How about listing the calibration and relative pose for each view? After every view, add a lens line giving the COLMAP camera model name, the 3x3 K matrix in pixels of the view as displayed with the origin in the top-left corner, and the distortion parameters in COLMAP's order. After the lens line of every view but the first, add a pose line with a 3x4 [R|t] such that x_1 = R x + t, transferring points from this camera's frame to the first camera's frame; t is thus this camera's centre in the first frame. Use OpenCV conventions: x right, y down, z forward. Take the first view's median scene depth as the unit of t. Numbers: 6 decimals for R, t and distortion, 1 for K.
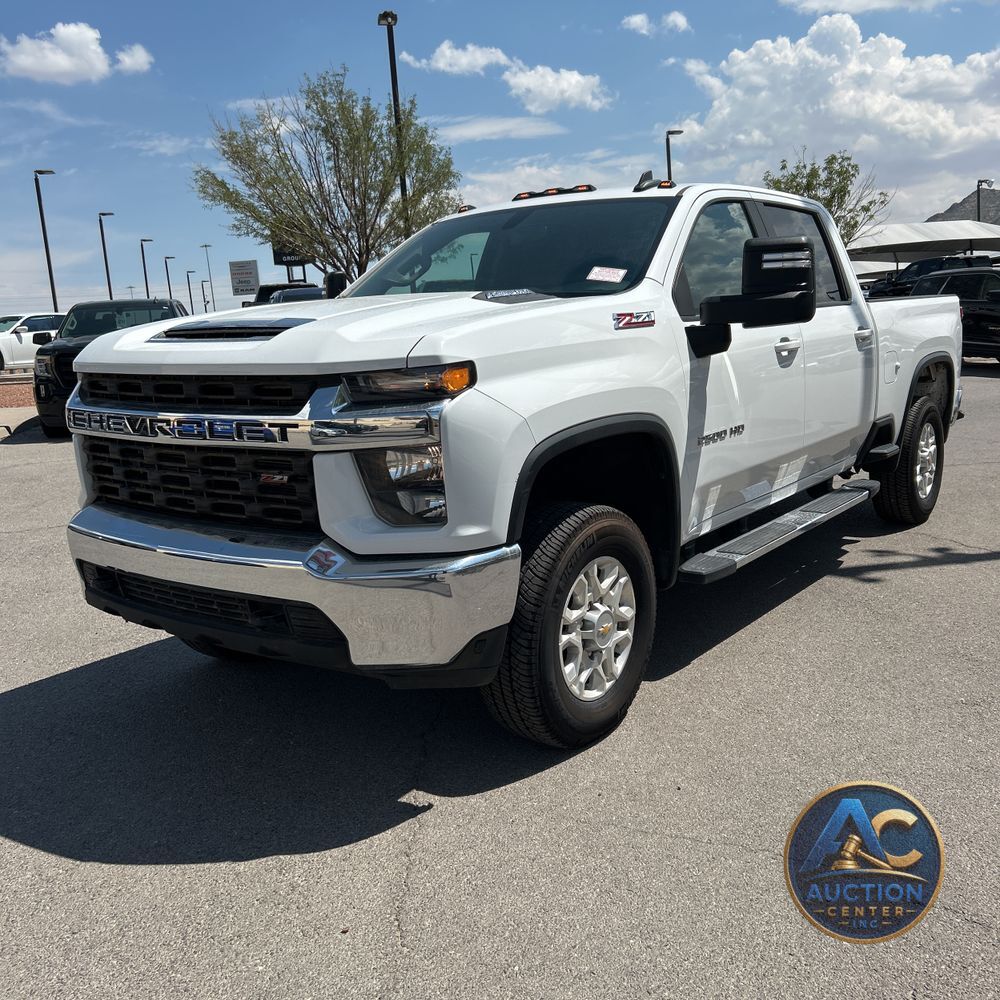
lens RADIAL K [[1018.9, 0, 507.9], [0, 1018.9, 497.8], [0, 0, 1]] dist [0.031082, 0.000000]
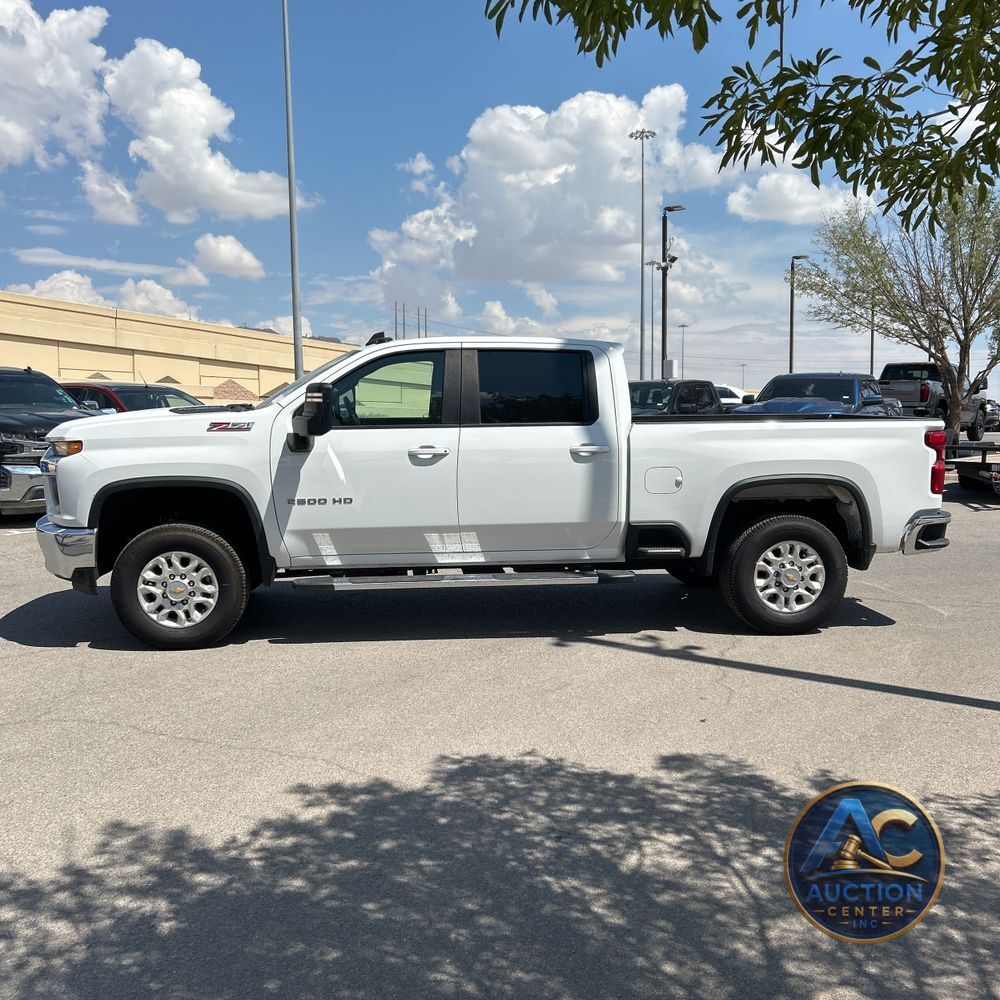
lens RADIAL K [[1018.9, 0, 497.7], [0, 1018.9, 490.4], [0, 0, 1]] dist [0.031082, 0.000000]
pose [[0.689993, 0.117146, -0.714274, 1.469500], [-0.161914, 0.986790, 0.005431, -0.126598], [0.705474, 0.111903, 0.699845, 0.075747]]
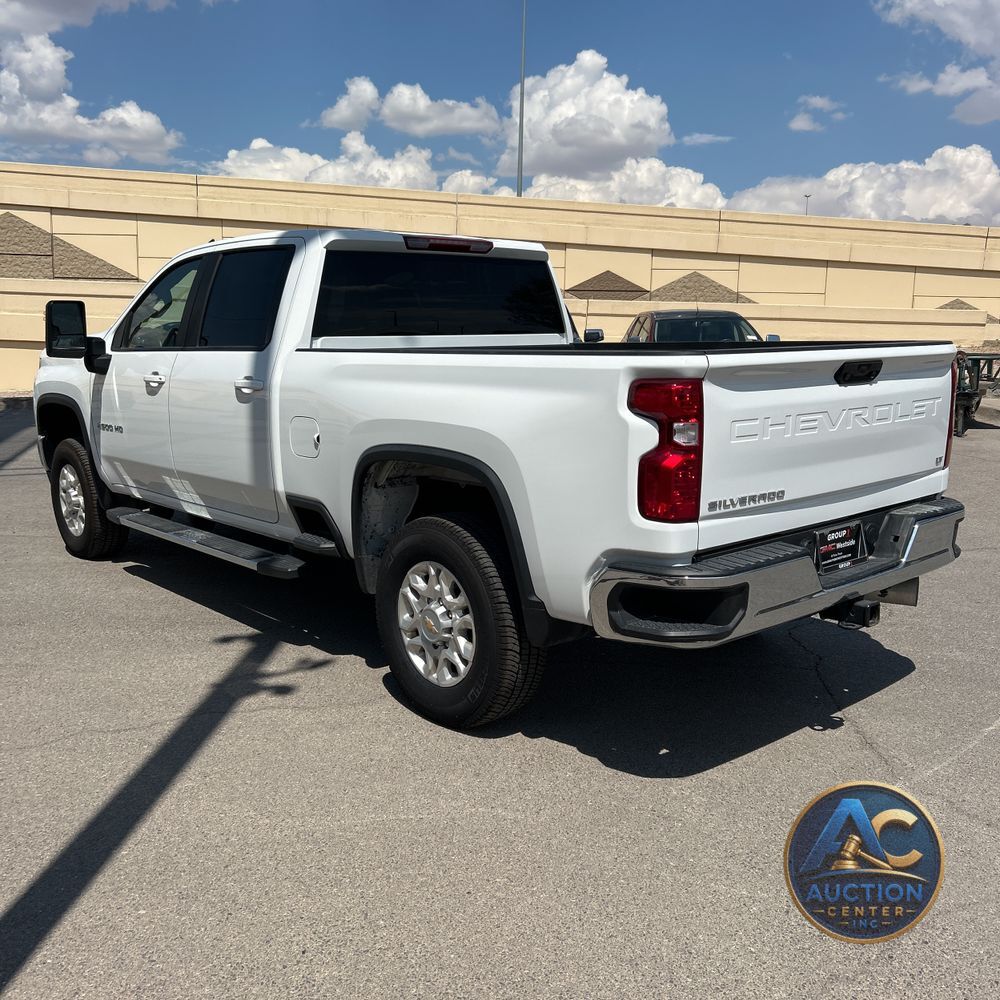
lens RADIAL K [[1018.9, 0, 504.5], [0, 1018.9, 506.4], [0, 0, 1]] dist [0.031082, 0.000000]
pose [[-0.183352, 0.218182, -0.958529, 1.504016], [-0.159632, 0.955510, 0.248030, -0.399960], [0.970000, 0.198489, -0.140366, 1.722476]]
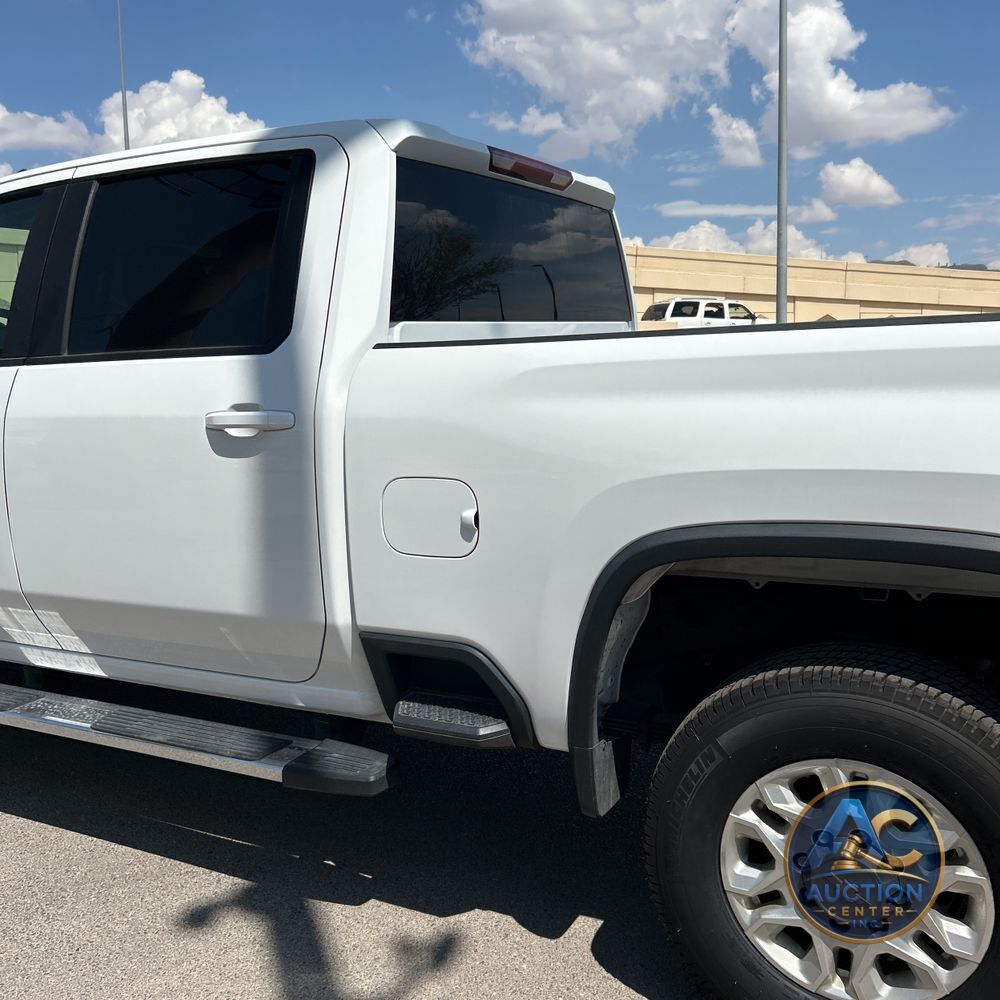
lens RADIAL K [[1018.9, 0, 494.4], [0, 1018.9, 502.7], [0, 0, 1]] dist [0.031082, 0.000000]
pose [[0.171075, 0.192297, -0.966310, 1.026447], [-0.148152, 0.974638, 0.167726, -0.274261], [0.974056, 0.114467, 0.195225, 1.290408]]
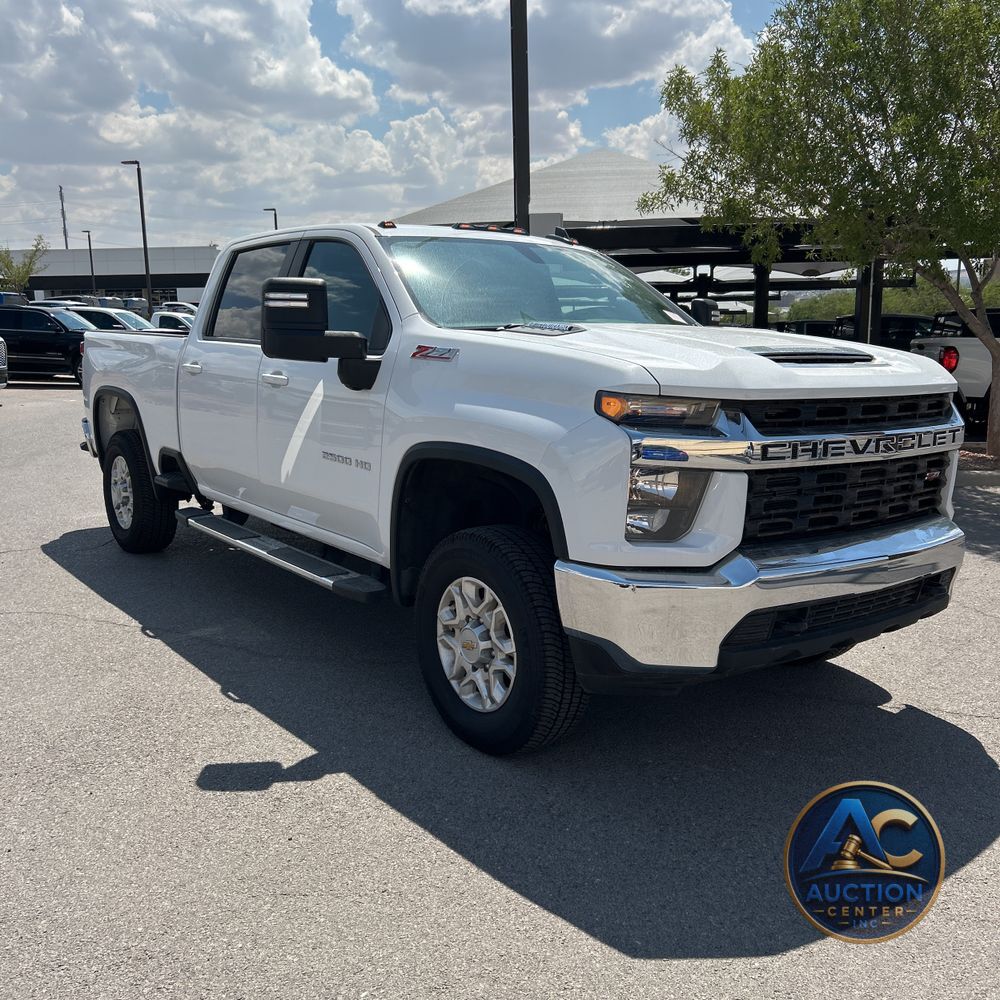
lens RADIAL K [[1018.9, 0, 508.4], [0, 1018.9, 500.1], [0, 0, 1]] dist [0.031082, 0.000000]
pose [[0.223466, -0.108787, 0.968622, -1.110513], [0.143713, 0.986569, 0.077647, -0.115782], [-0.964059, 0.121852, 0.236098, 0.872153]]
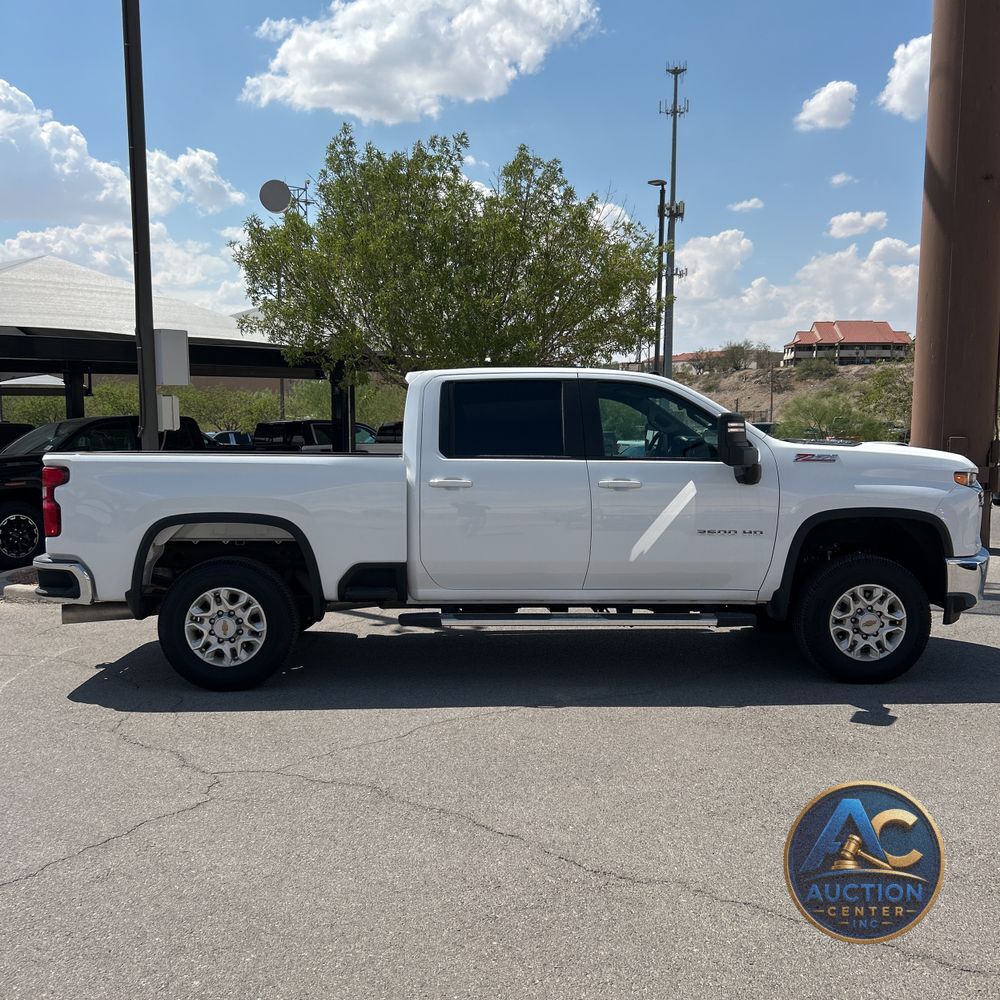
lens RADIAL K [[1018.9, 0, 500.2], [0, 1018.9, 502.7], [0, 0, 1]] dist [0.031082, 0.000000]
pose [[-0.659522, 0.000343, 0.751685, -1.072427], [0.165016, 0.975672, 0.144339, -0.411766], [-0.733348, 0.219235, -0.643534, 2.448156]]
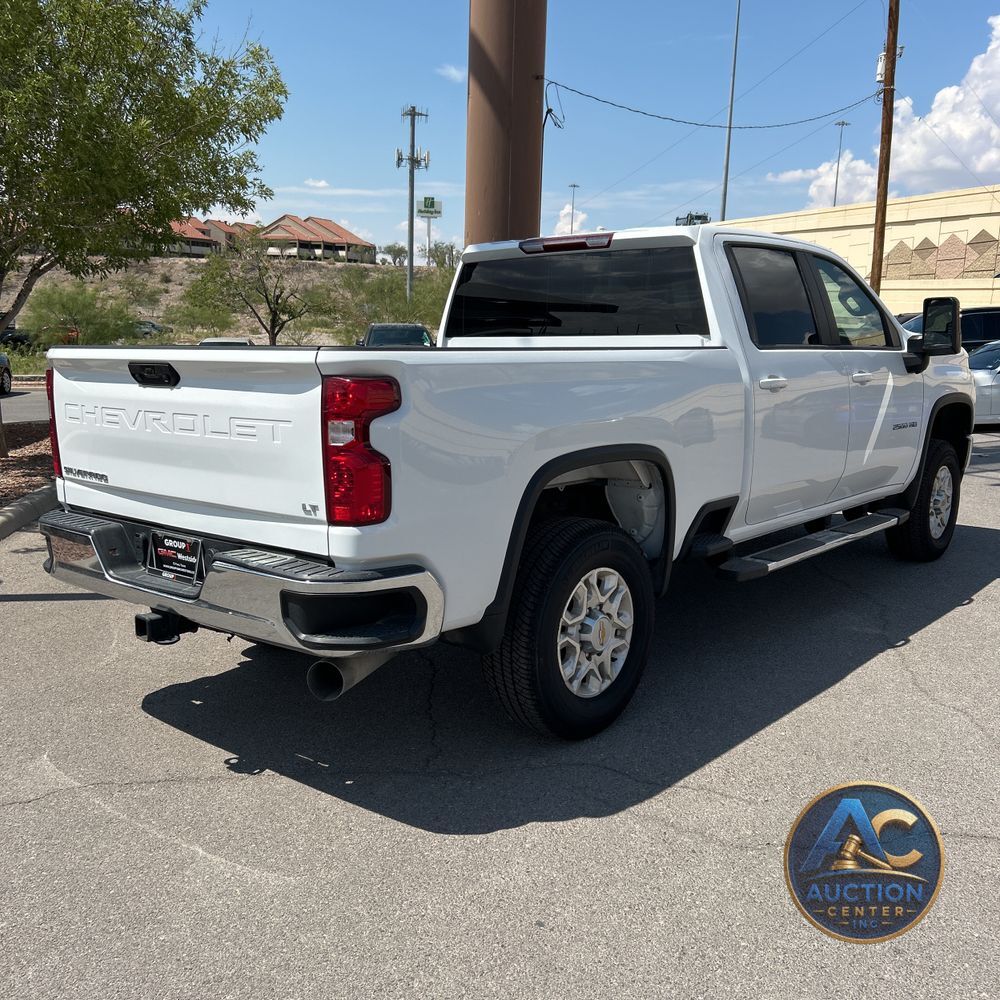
lens RADIAL K [[1018.9, 0, 503.6], [0, 1018.9, 499.0], [0, 0, 1]] dist [0.031082, 0.000000]
pose [[-0.998520, 0.041655, 0.034959, 0.337554], [0.050893, 0.942309, 0.330854, -0.501452], [-0.019161, 0.332144, -0.943034, 2.638655]]
